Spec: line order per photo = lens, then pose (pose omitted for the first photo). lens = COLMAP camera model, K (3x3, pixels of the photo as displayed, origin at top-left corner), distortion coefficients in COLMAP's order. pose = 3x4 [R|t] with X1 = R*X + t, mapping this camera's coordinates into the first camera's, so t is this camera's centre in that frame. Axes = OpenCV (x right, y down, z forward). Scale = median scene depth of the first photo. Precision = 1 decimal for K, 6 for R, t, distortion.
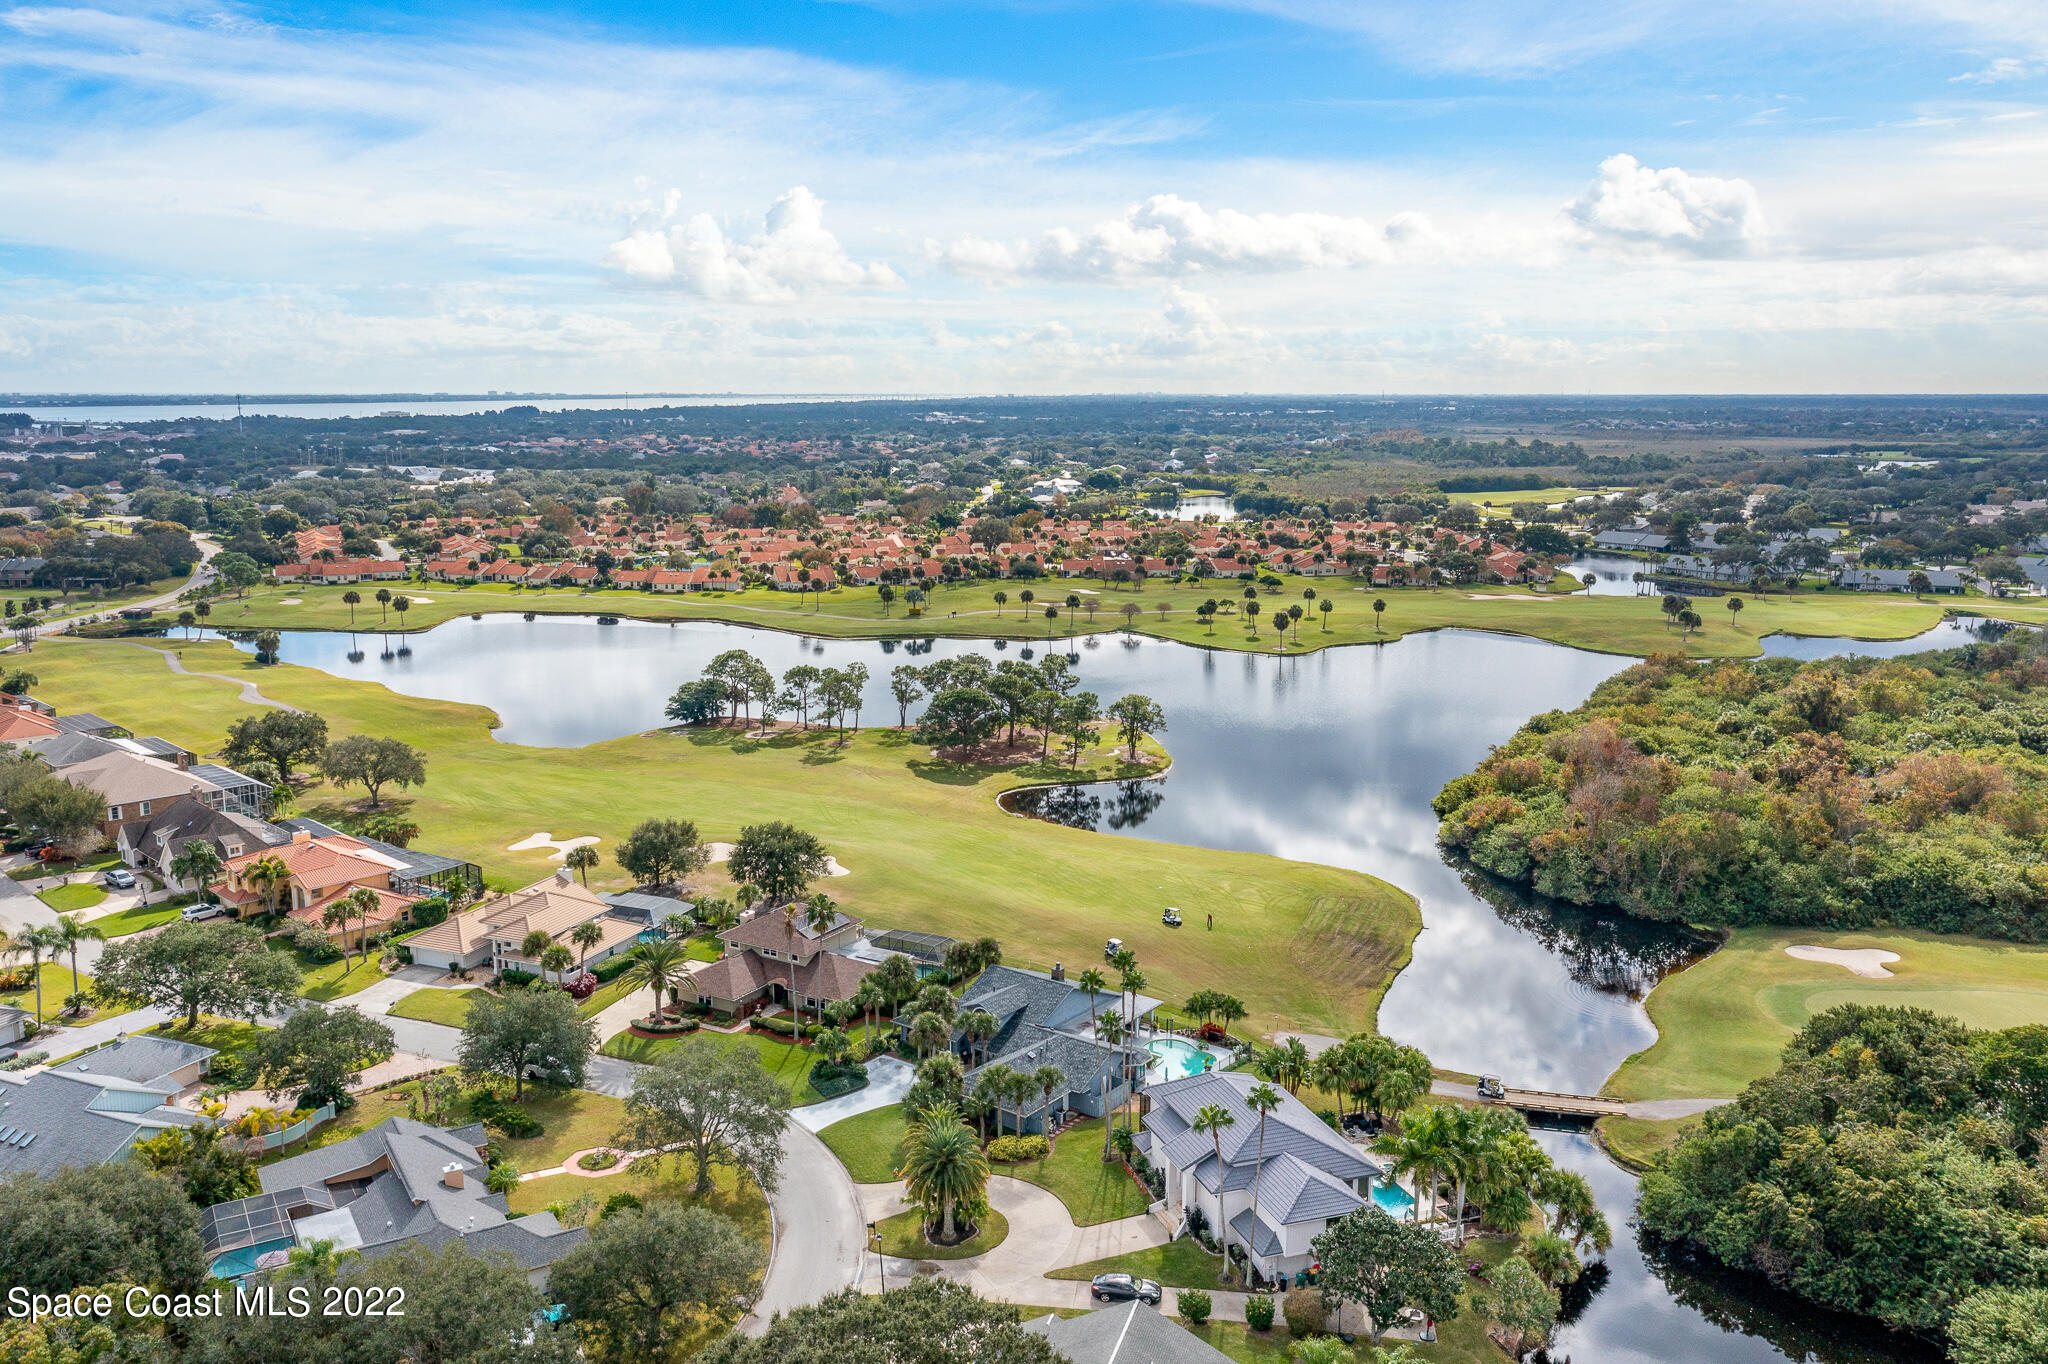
lens RADIAL K [[1624.4, 0, 1024.0], [0, 1624.4, 682.0], [0, 0, 1]] dist [-0.000012, -0.001058]
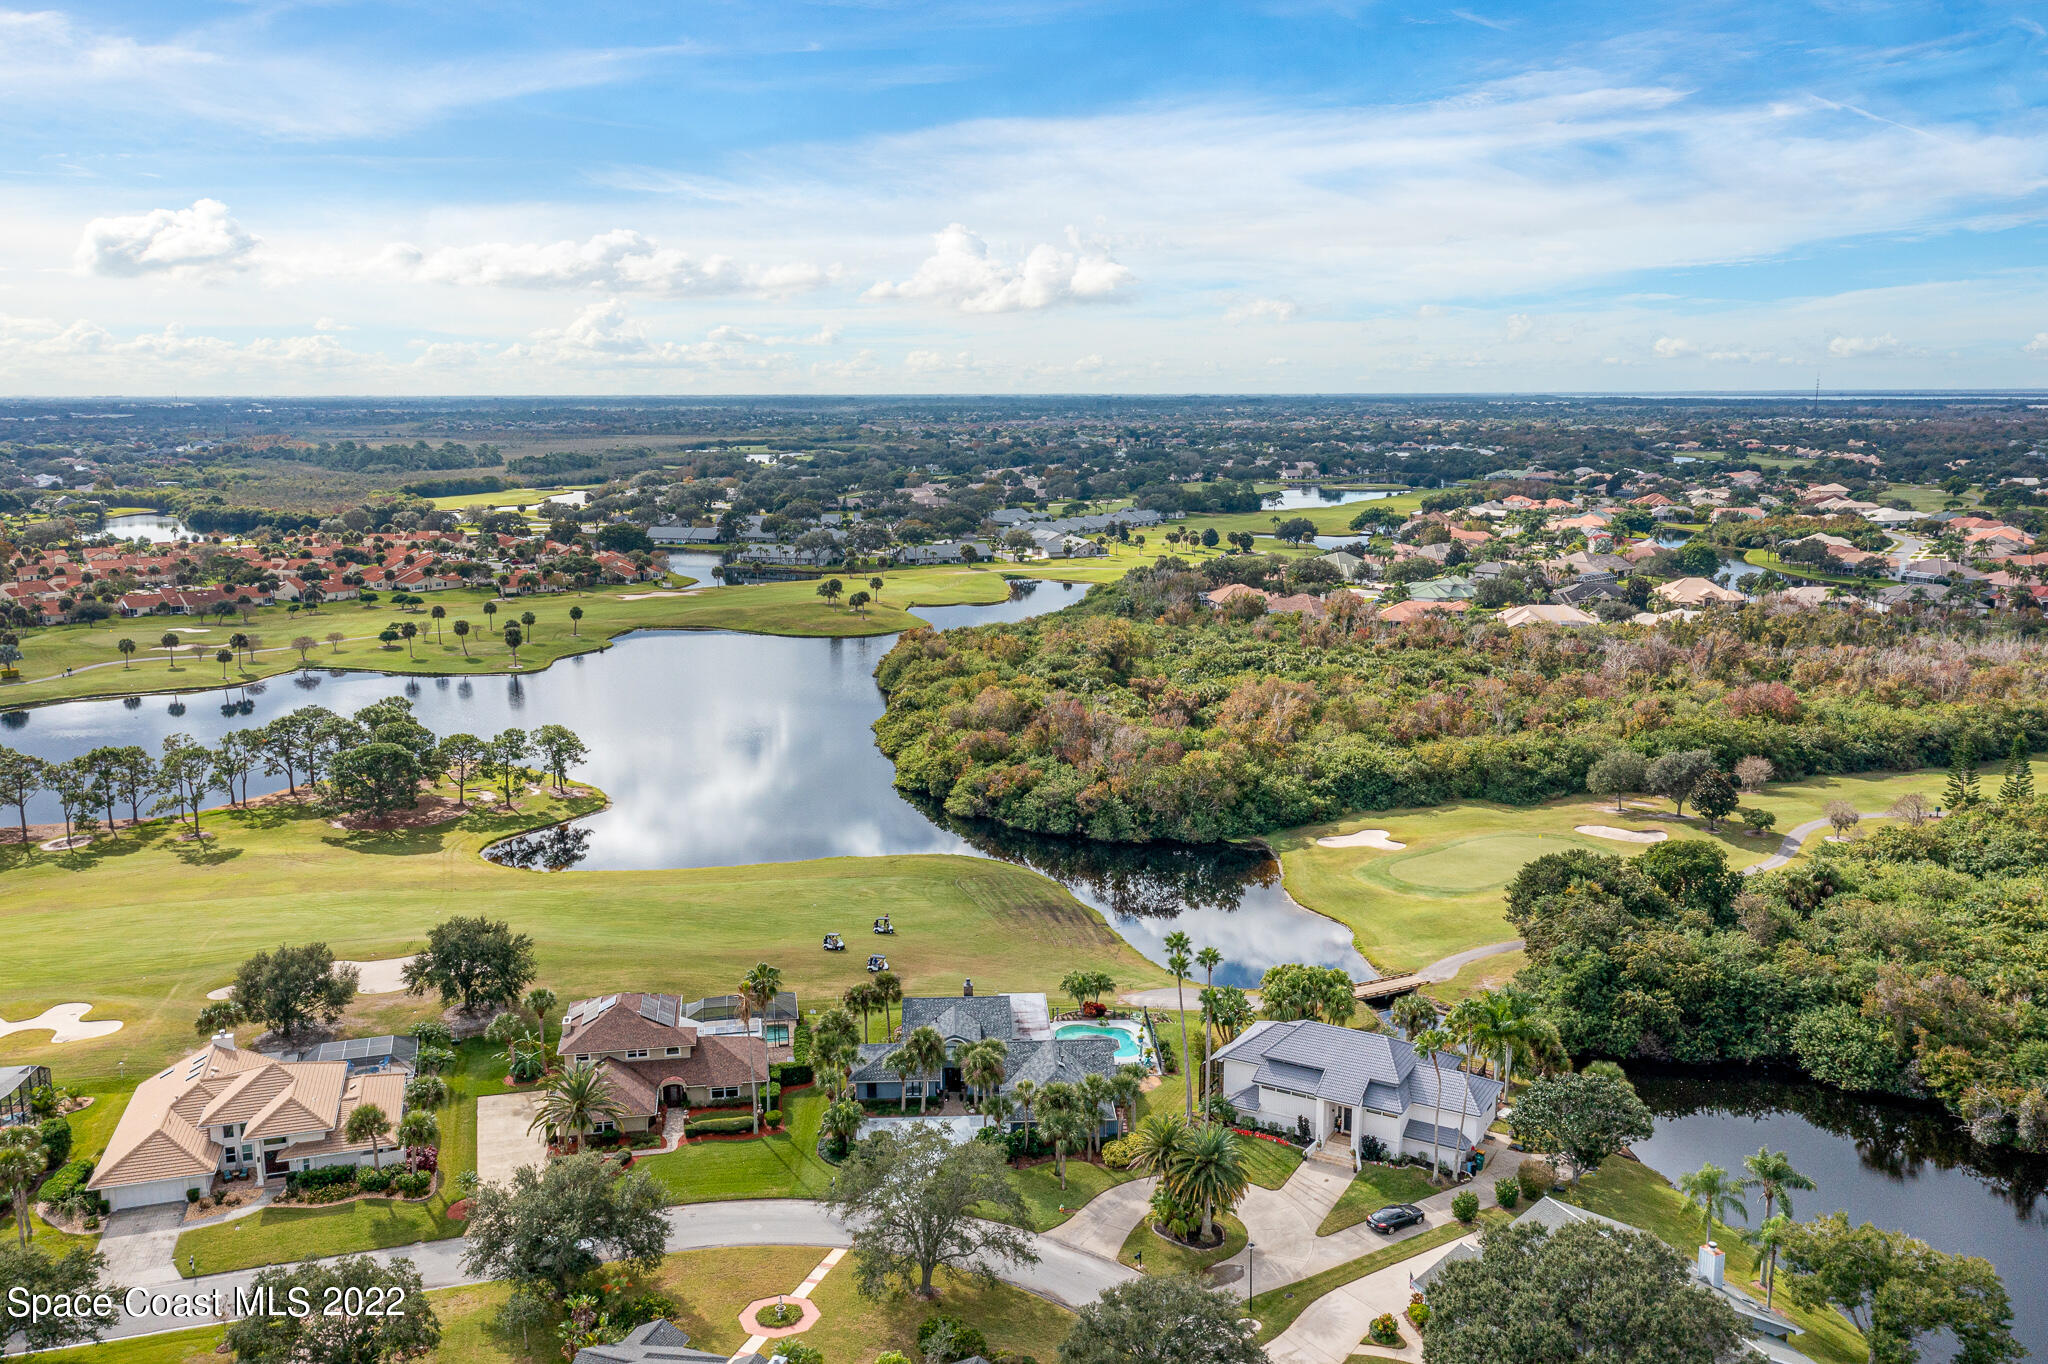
lens RADIAL K [[1624.4, 0, 1024.0], [0, 1624.4, 682.0], [0, 0, 1]] dist [-0.000012, -0.001058]
pose [[0.758123, -0.116992, 0.641532, -0.176257], [0.117384, 0.992189, 0.042221, -0.013269], [-0.641460, 0.043297, 0.765934, 0.069103]]
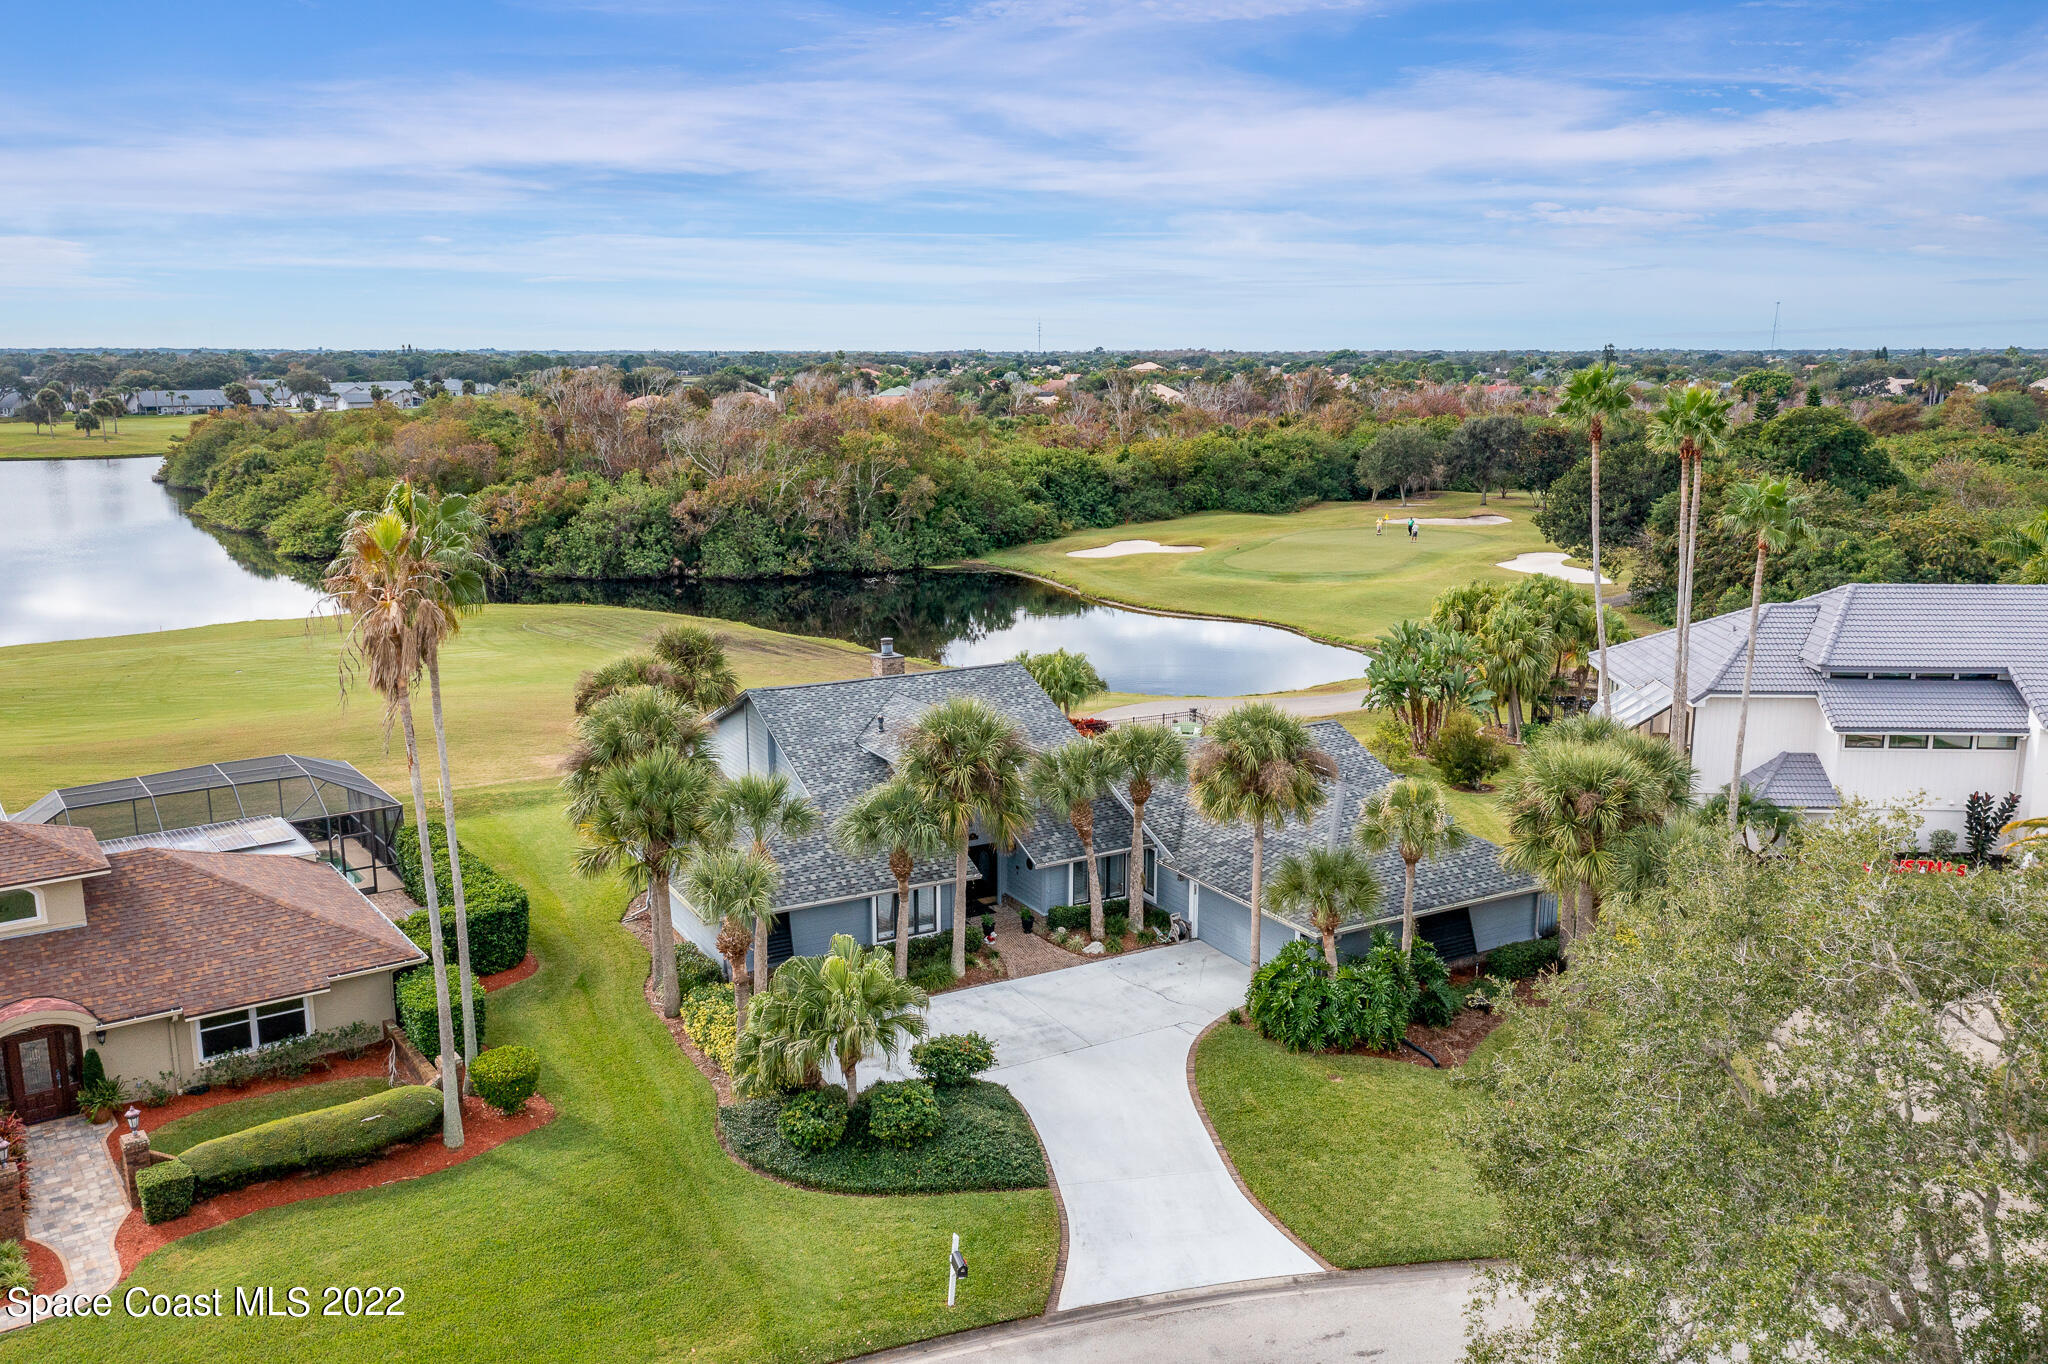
lens RADIAL K [[1614.0, 0, 1024.0], [0, 1614.0, 682.0], [0, 0, 1]] dist [-0.001005, 0.005134]
pose [[0.387316, -0.179917, 0.904221, -0.092893], [0.160135, 0.978994, 0.126203, 0.044522], [-0.907933, 0.095917, 0.407991, 0.259530]]
